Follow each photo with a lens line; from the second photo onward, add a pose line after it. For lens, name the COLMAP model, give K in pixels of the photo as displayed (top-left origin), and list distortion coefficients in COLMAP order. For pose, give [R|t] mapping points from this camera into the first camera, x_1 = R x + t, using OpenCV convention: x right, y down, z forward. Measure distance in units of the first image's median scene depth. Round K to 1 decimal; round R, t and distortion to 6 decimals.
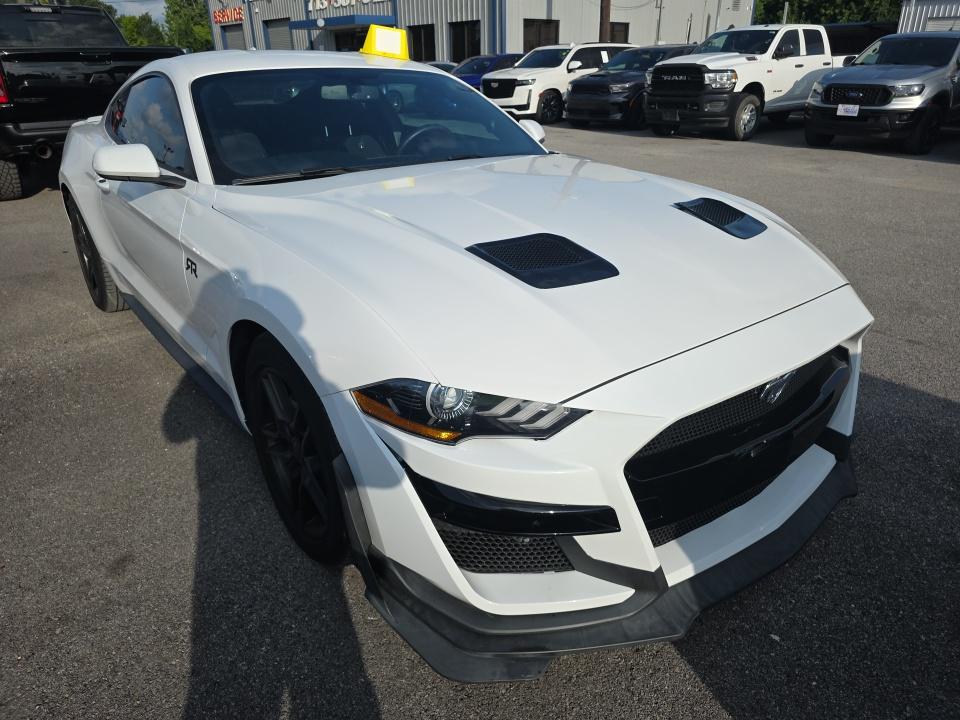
lens RADIAL K [[725.4, 0, 480.0], [0, 725.4, 360.0], [0, 0, 1]] dist [0.058026, -0.070627]
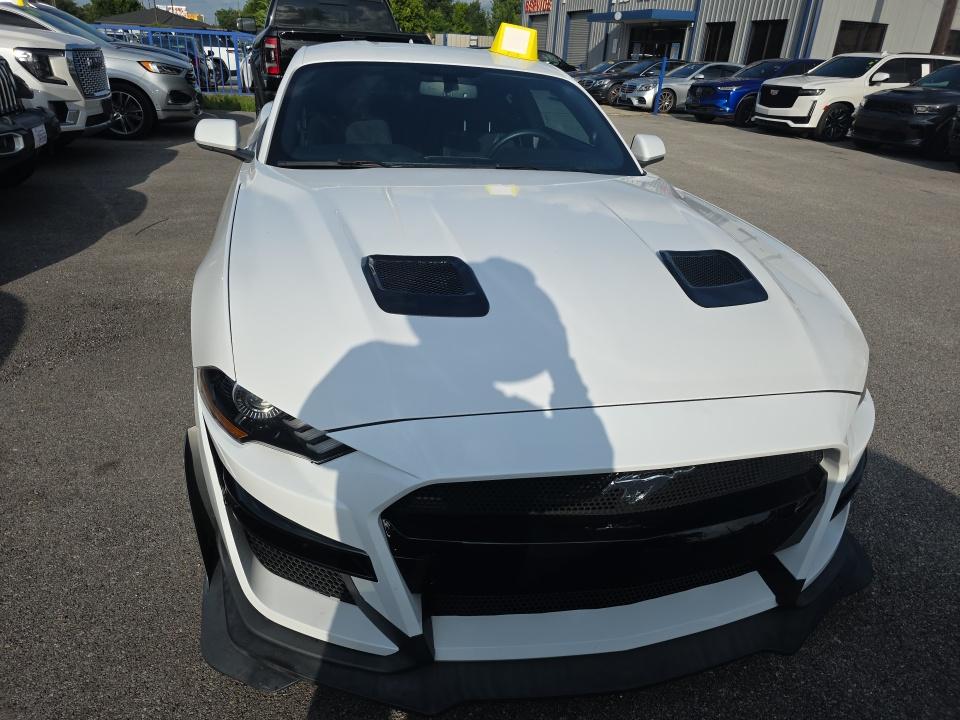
lens RADIAL K [[725.4, 0, 480.0], [0, 725.4, 360.0], [0, 0, 1]] dist [0.058026, -0.070627]
pose [[0.887189, 0.230490, -0.399711, 0.135625], [-0.225877, 0.972347, 0.059344, -0.027726], [0.402336, 0.037637, 0.914718, 0.040765]]
